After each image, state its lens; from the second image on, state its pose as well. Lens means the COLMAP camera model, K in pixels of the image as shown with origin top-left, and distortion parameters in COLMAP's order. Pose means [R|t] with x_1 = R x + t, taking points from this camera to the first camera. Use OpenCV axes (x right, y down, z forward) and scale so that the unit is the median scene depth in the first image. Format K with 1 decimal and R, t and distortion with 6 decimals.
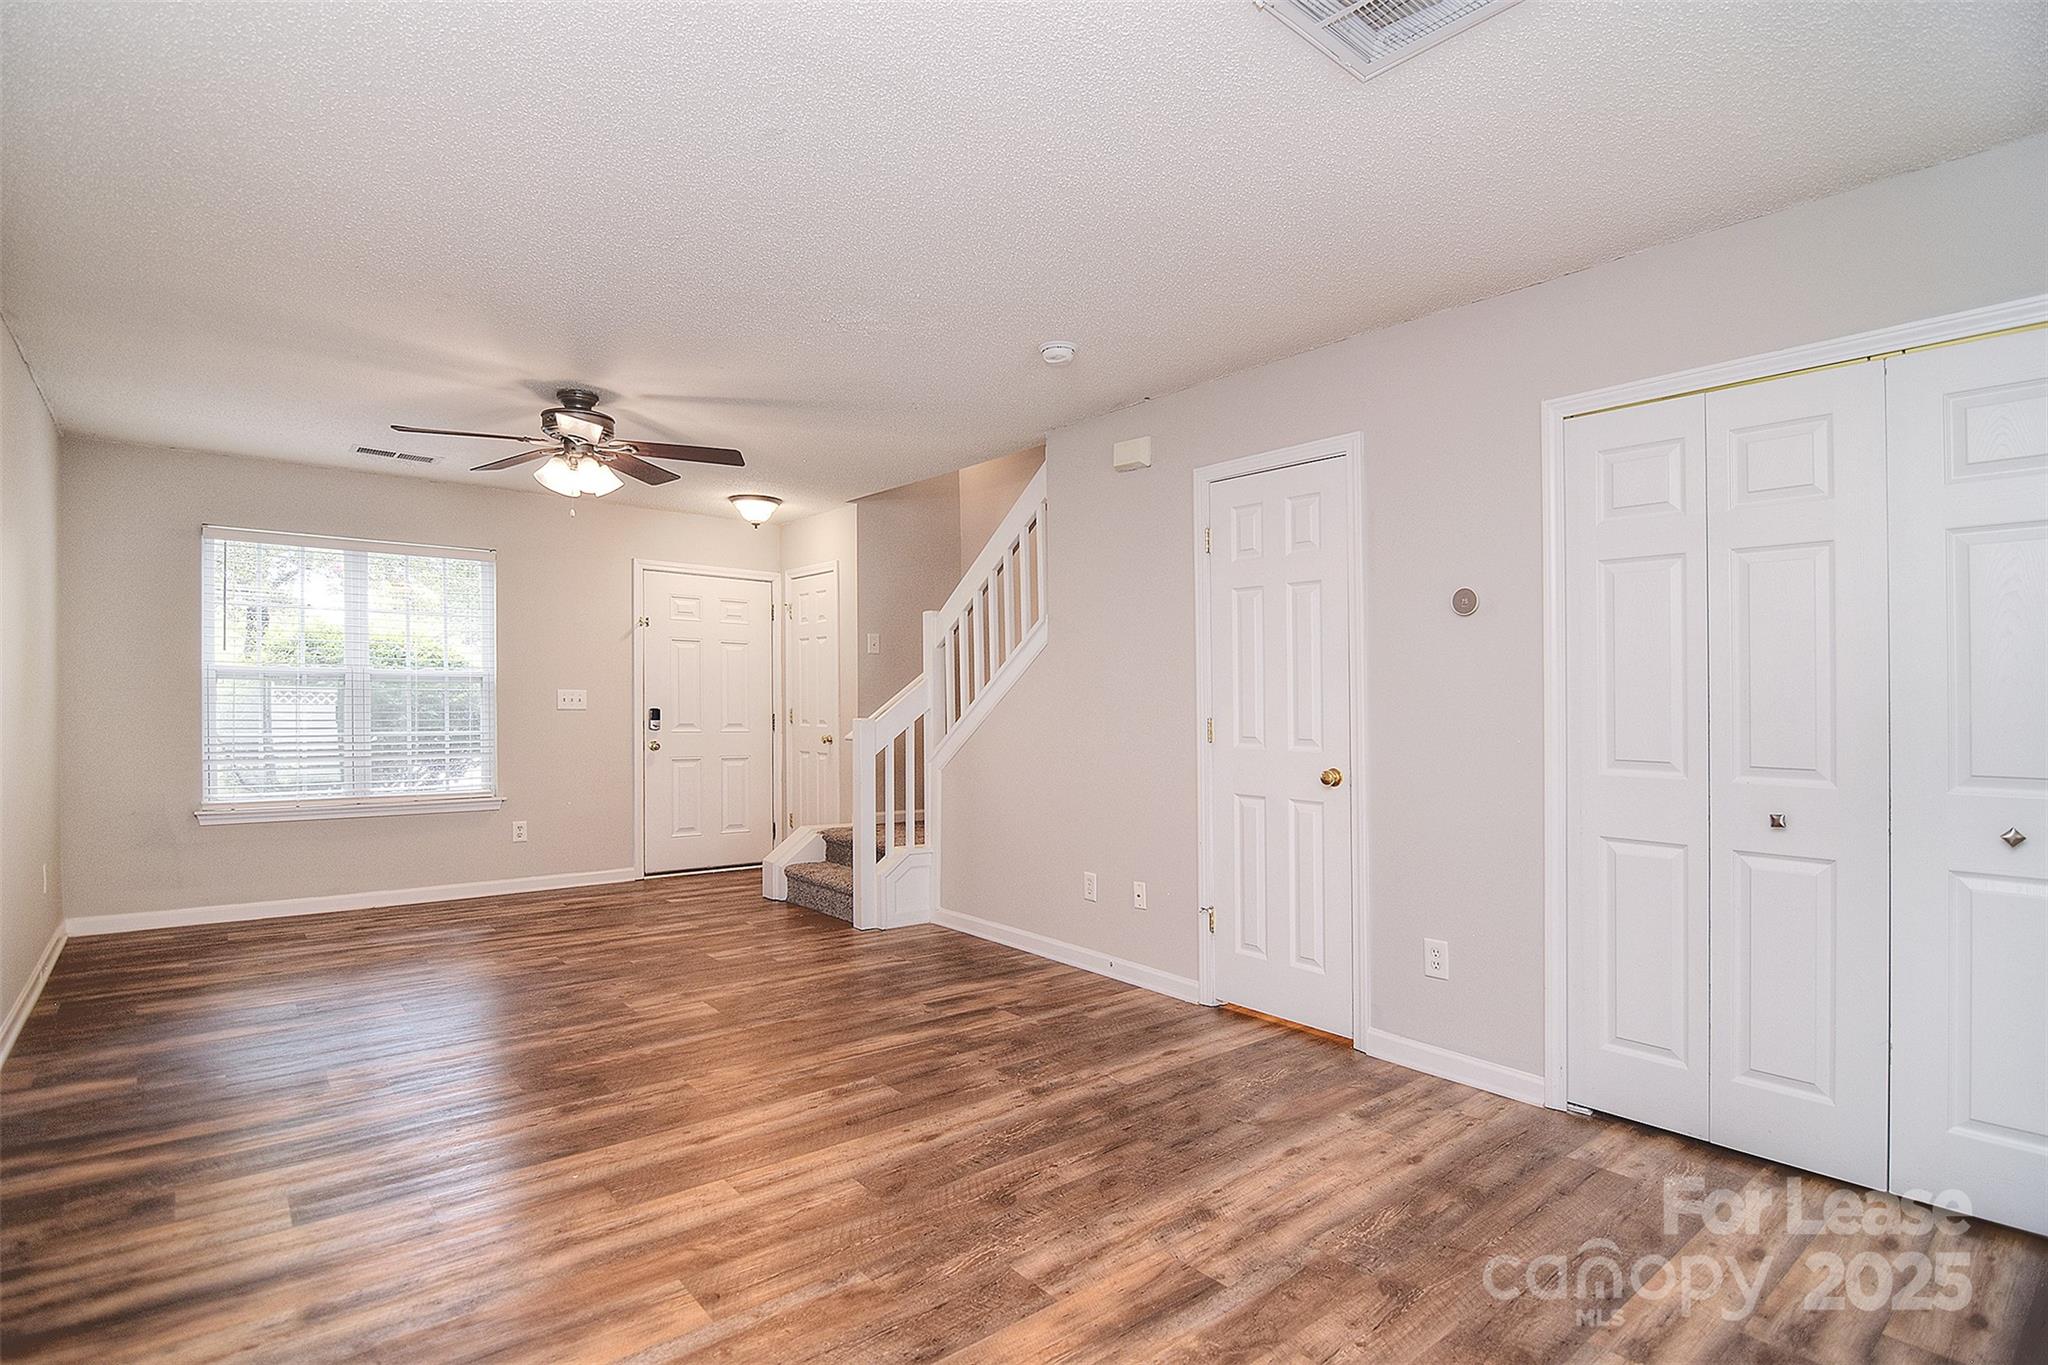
lens RADIAL K [[998.3, 0, 1051.1], [0, 998.3, 713.2], [0, 0, 1]] dist [-0.022302, -0.001156]
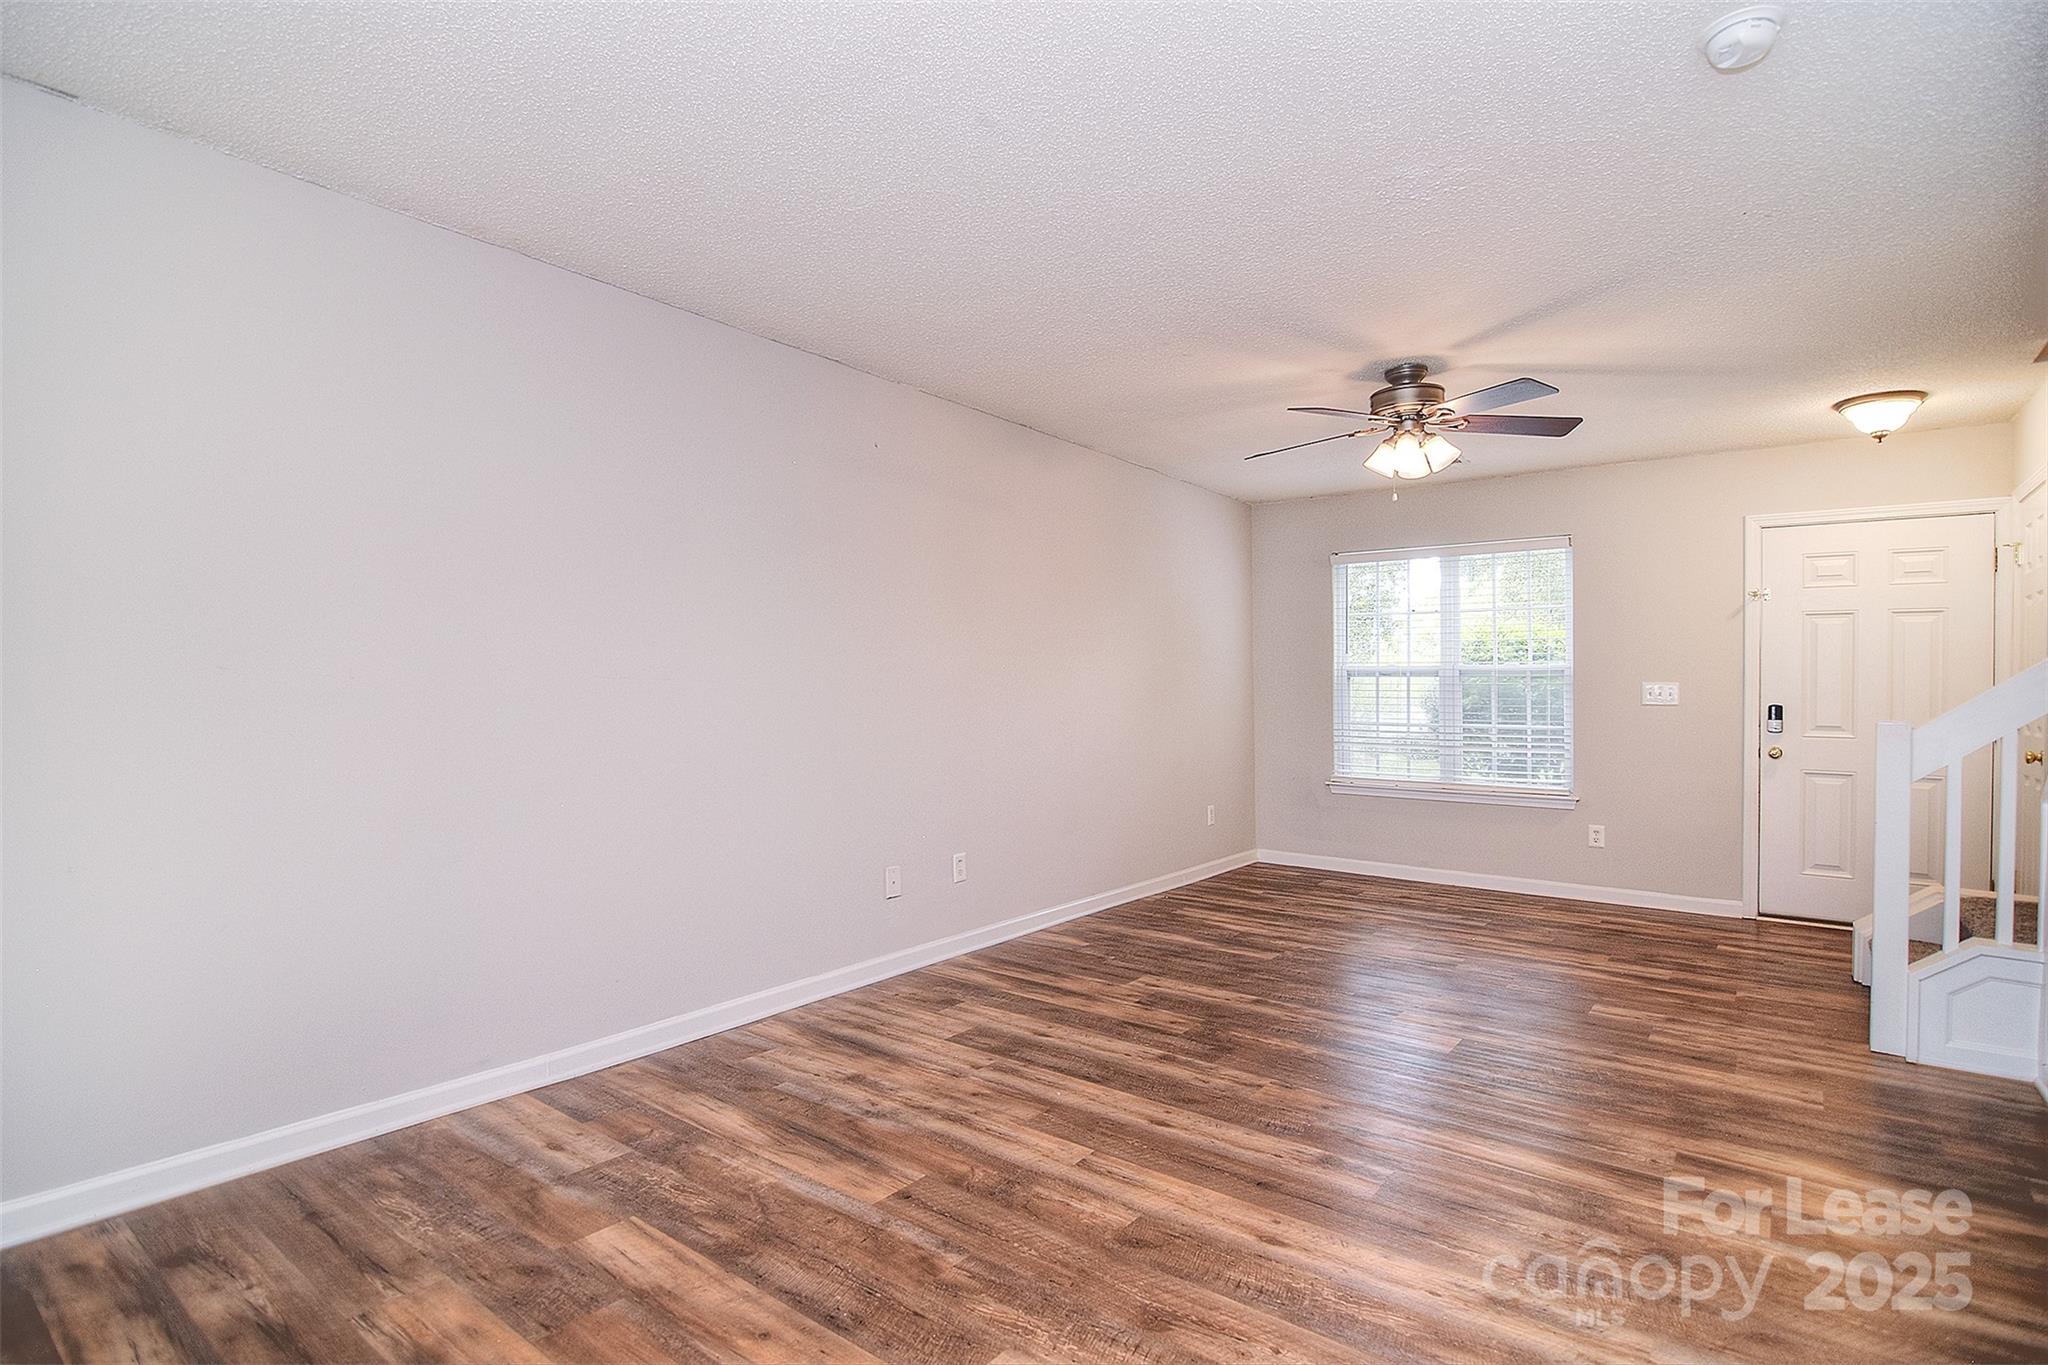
lens RADIAL K [[1010.2, 0, 1027.6], [0, 1010.2, 734.0], [0, 0, 1]] dist [-0.000271, -0.018254]
pose [[0.208549, 0.033617, -0.977434, 0.381089], [-0.014364, 0.999407, 0.031308, 0.003363], [0.977906, 0.007510, 0.208909, 0.406203]]
